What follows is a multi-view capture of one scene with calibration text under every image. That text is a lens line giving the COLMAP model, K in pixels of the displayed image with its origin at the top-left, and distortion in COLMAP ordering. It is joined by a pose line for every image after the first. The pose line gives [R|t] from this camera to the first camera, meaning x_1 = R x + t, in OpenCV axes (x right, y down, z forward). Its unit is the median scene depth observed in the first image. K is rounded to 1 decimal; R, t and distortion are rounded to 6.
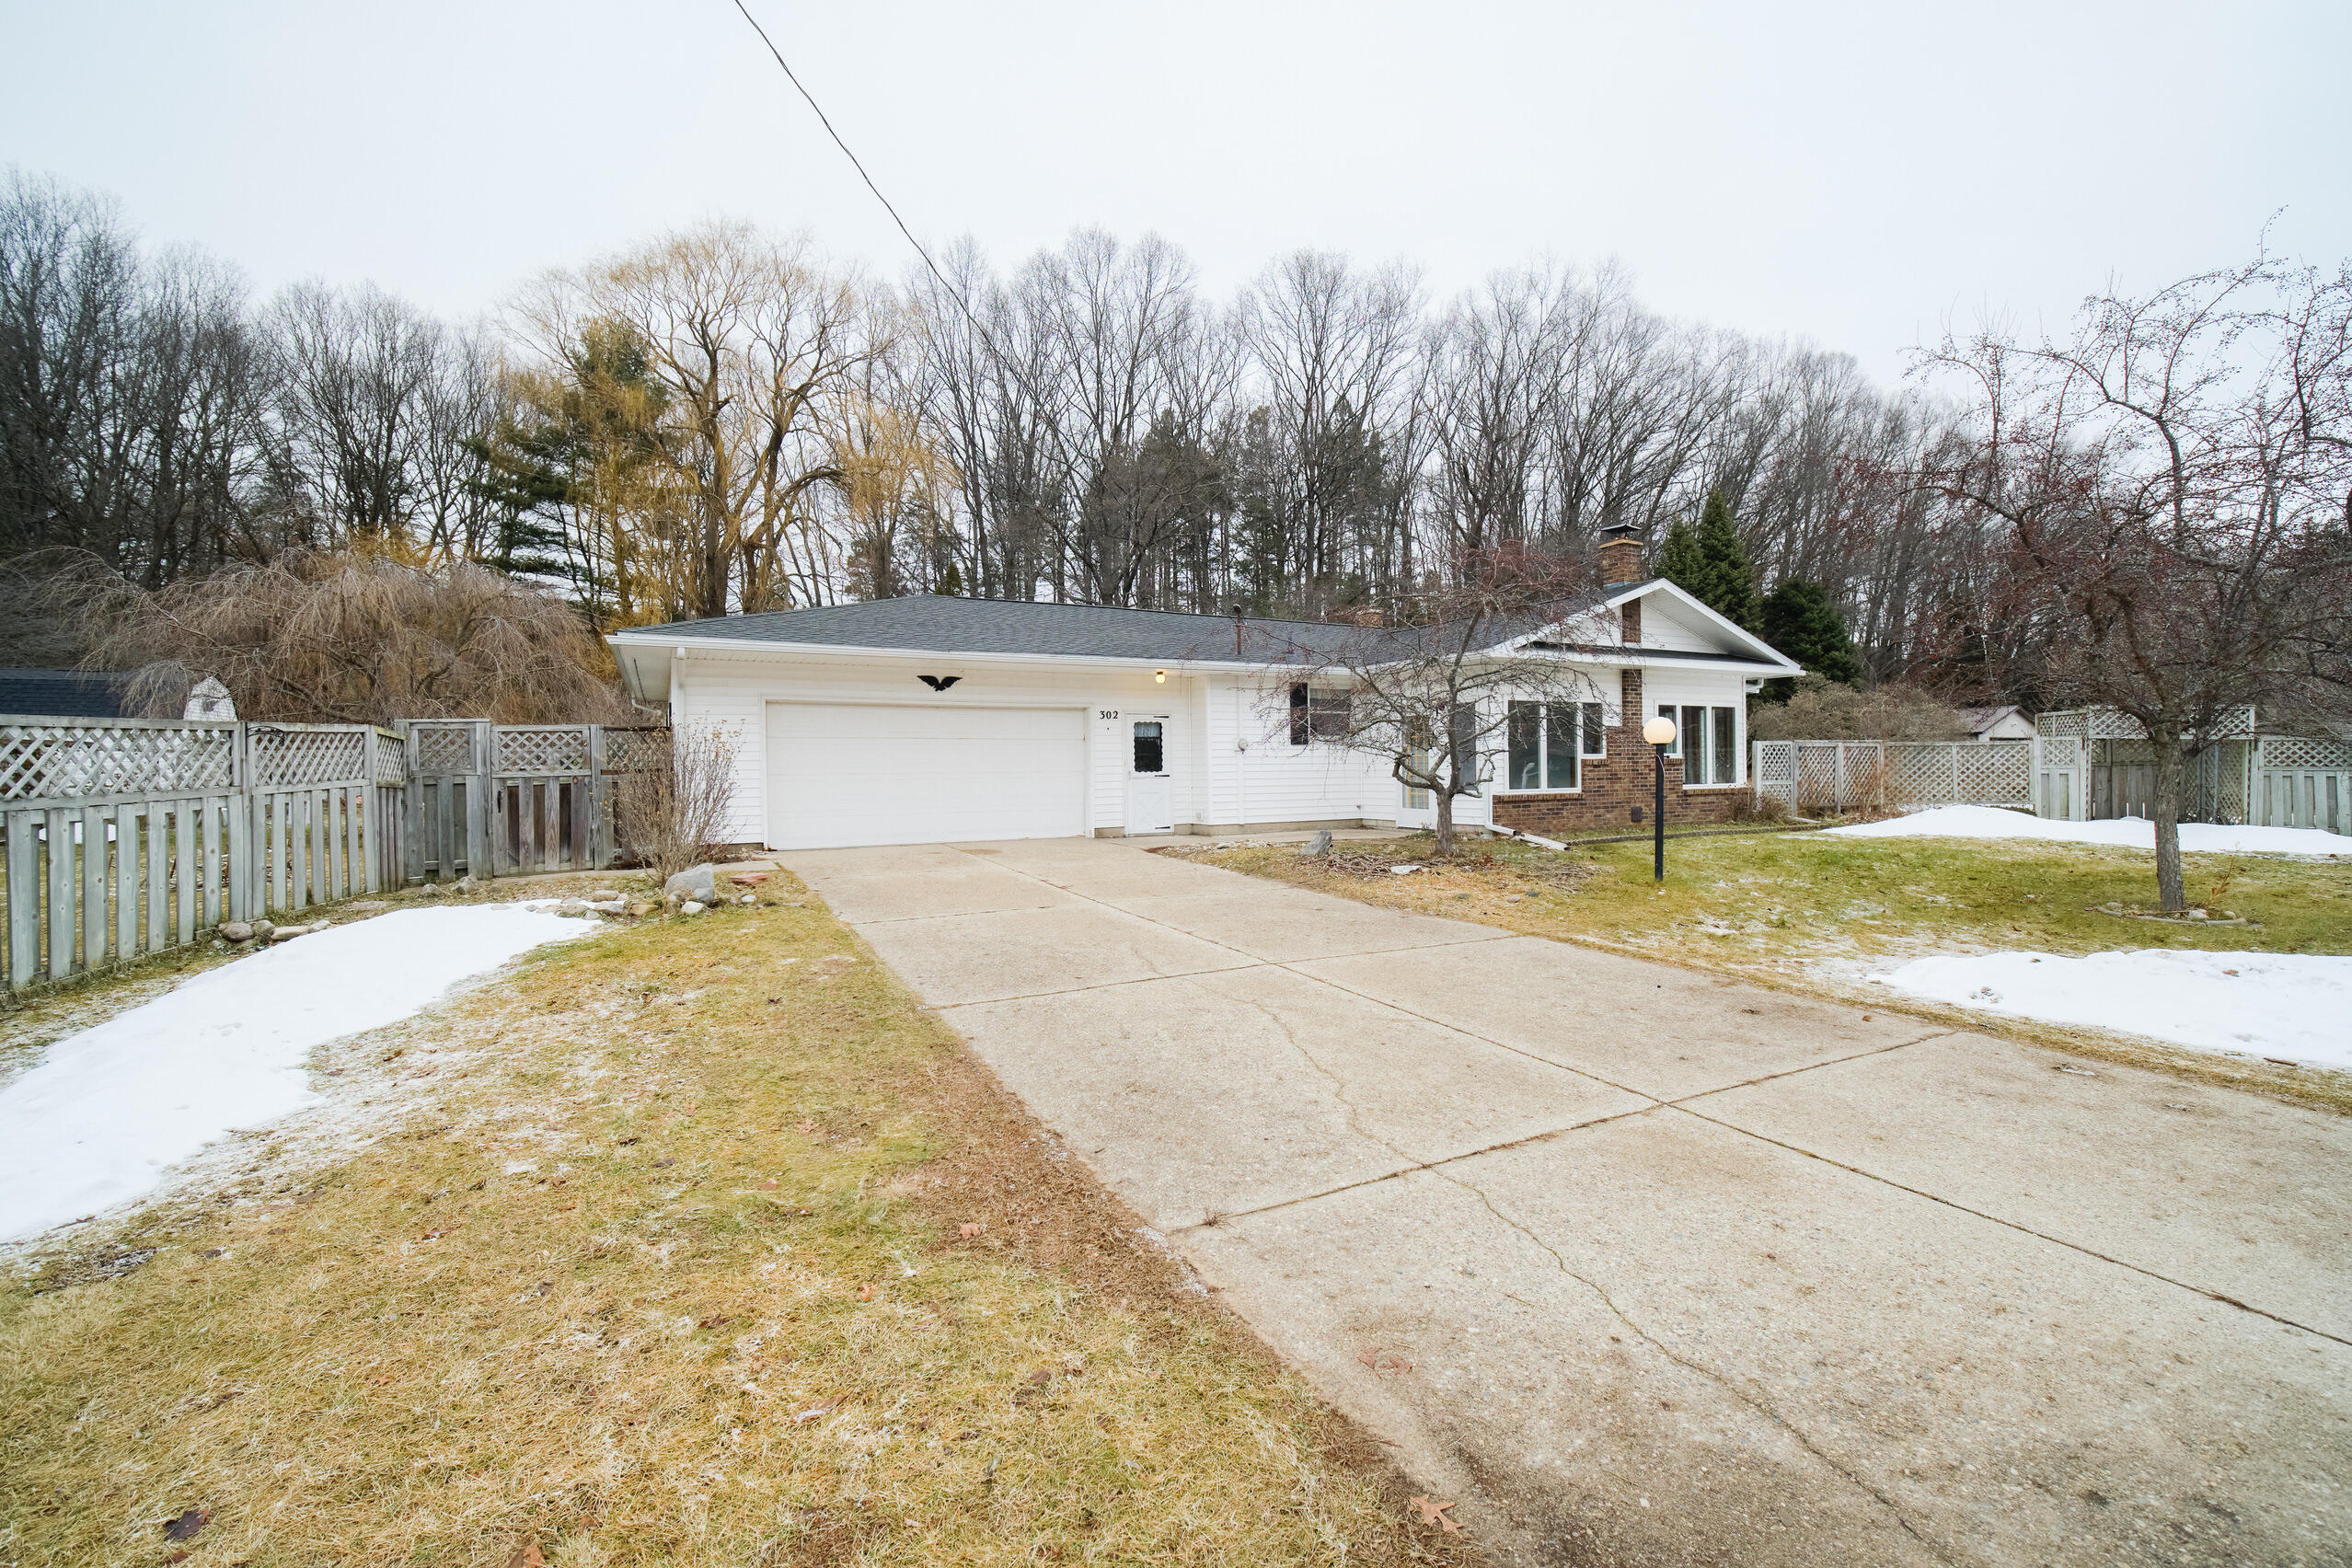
lens RADIAL K [[955.2, 0, 1171.6], [0, 955.2, 788.0], [0, 0, 1]] dist [-0.001277, 0.001062]
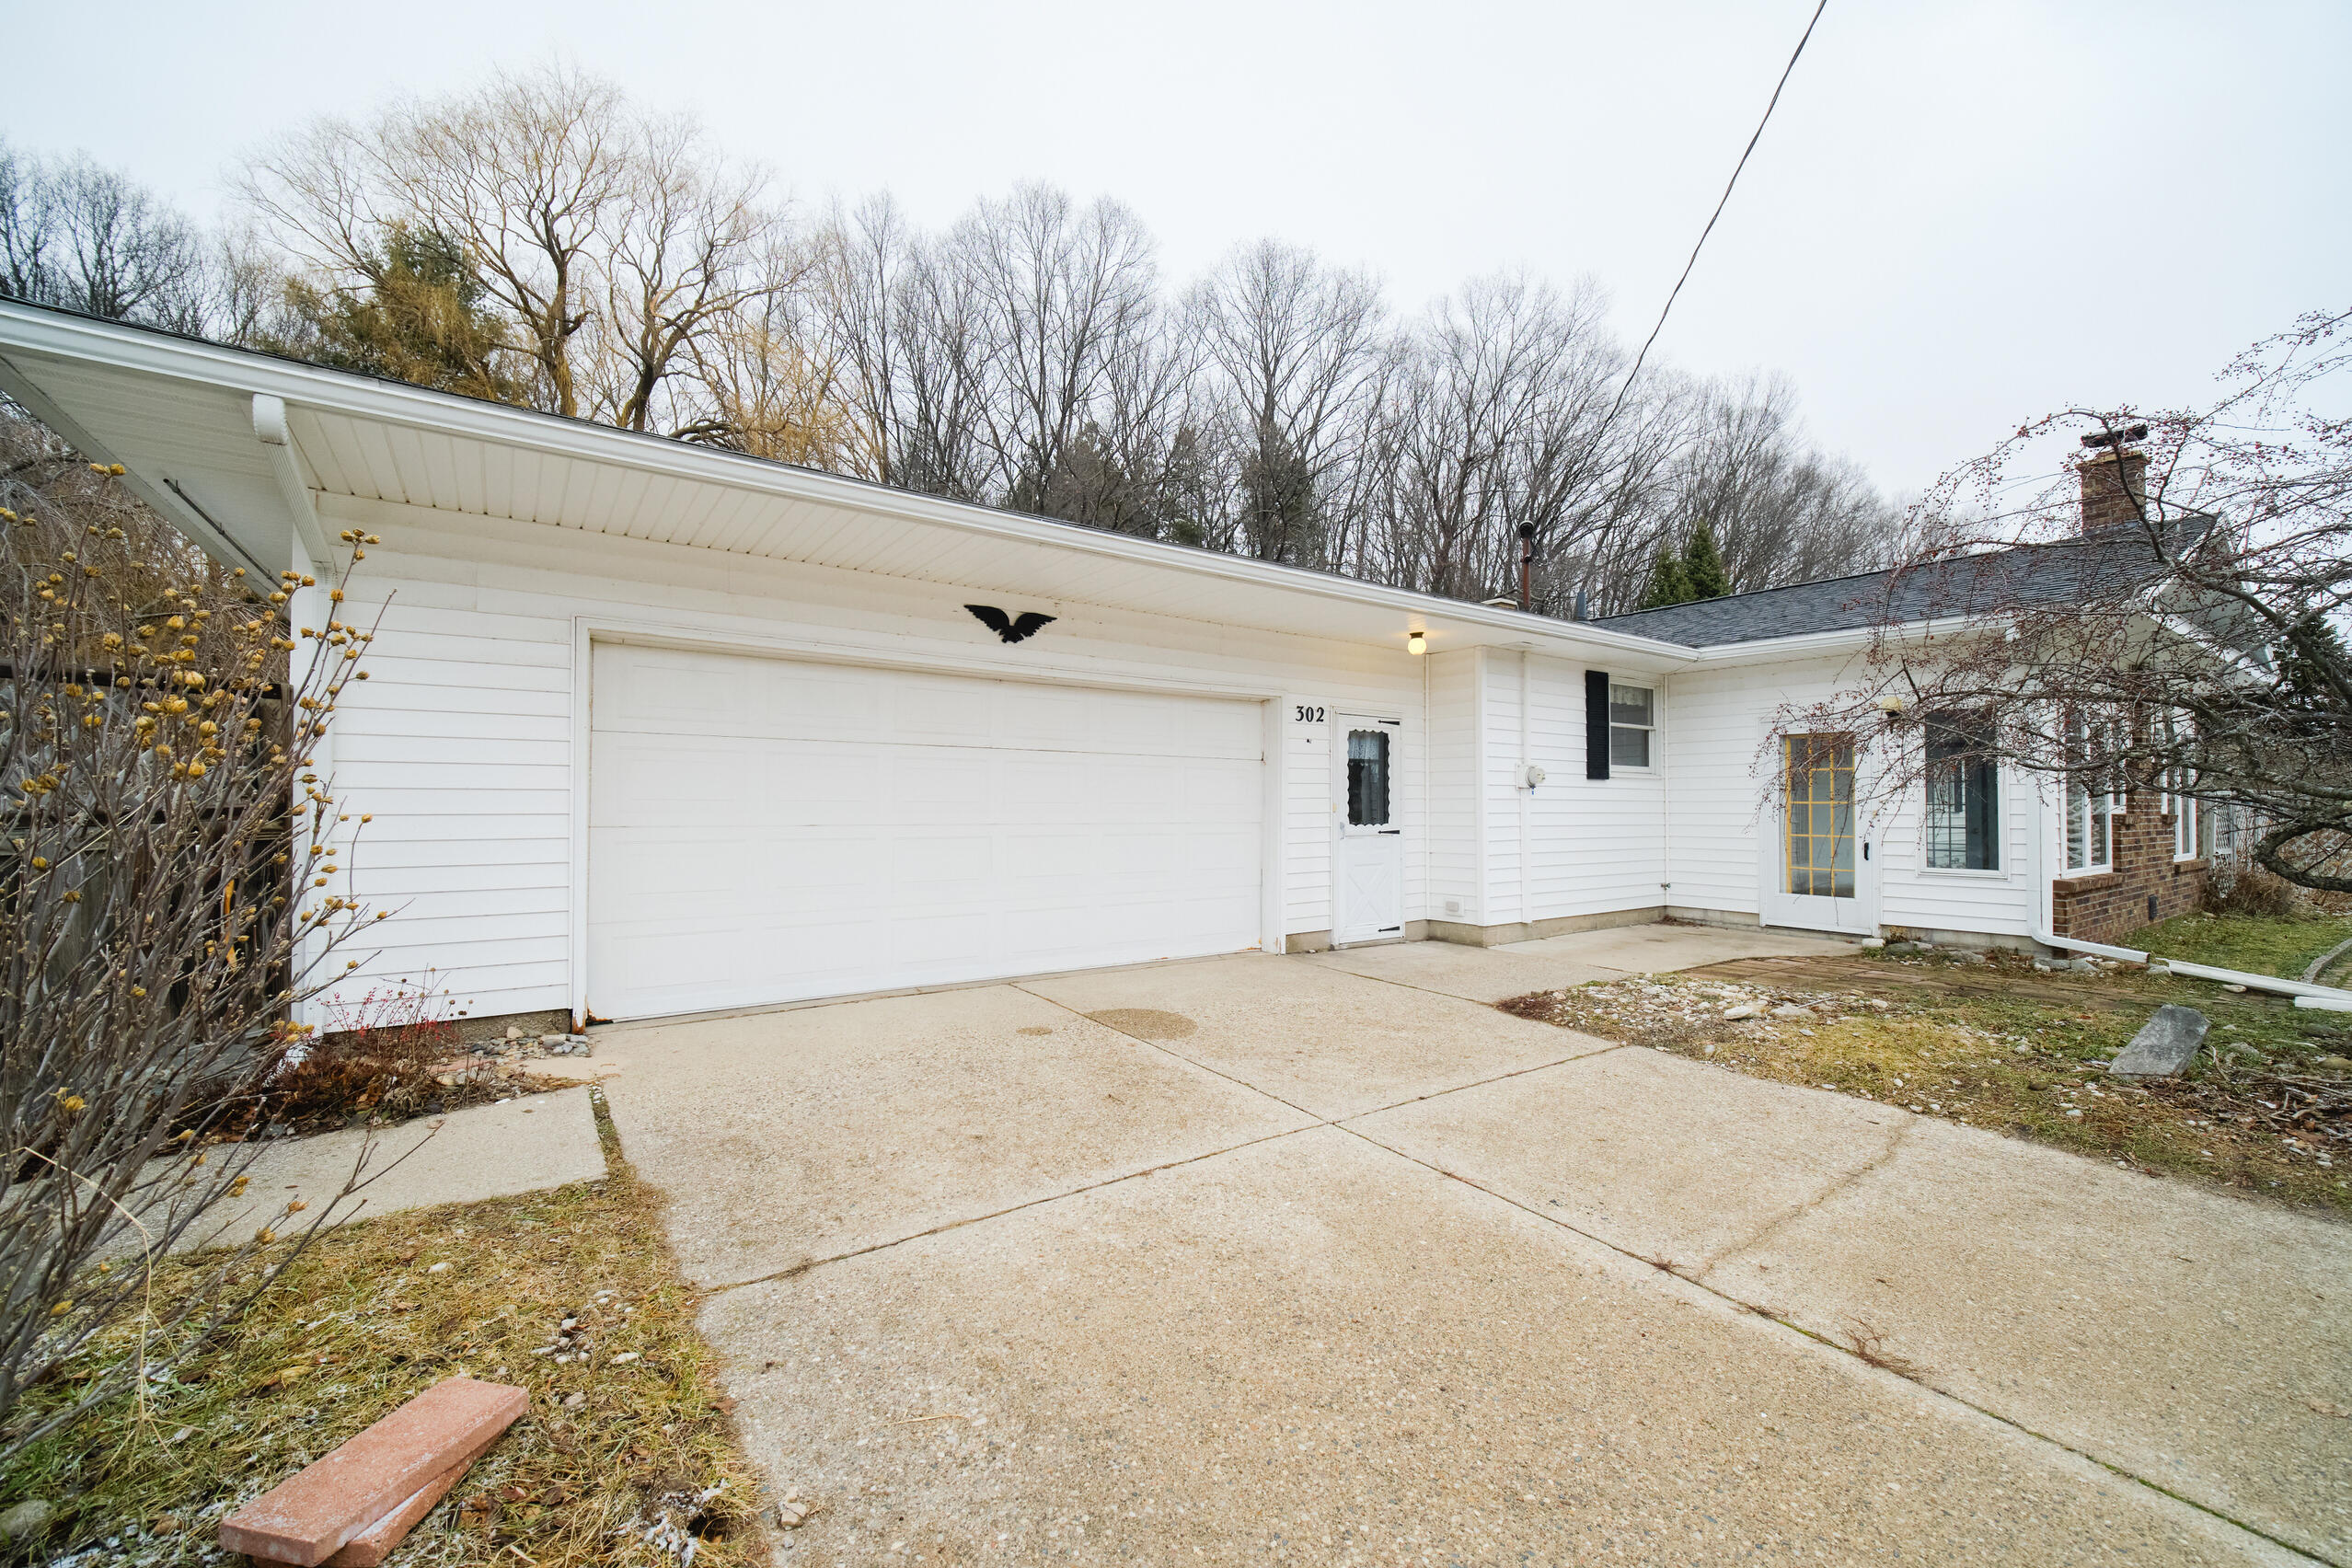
lens RADIAL K [[950.5, 0, 1170.3], [0, 950.5, 802.9], [0, 0, 1]] dist [-0.001095, 0.001057]
pose [[0.992904, 0.014992, 0.117972, -0.078432], [-0.011905, 0.999569, -0.026829, -0.005461], [-0.118323, 0.025234, 0.992654, 0.196140]]
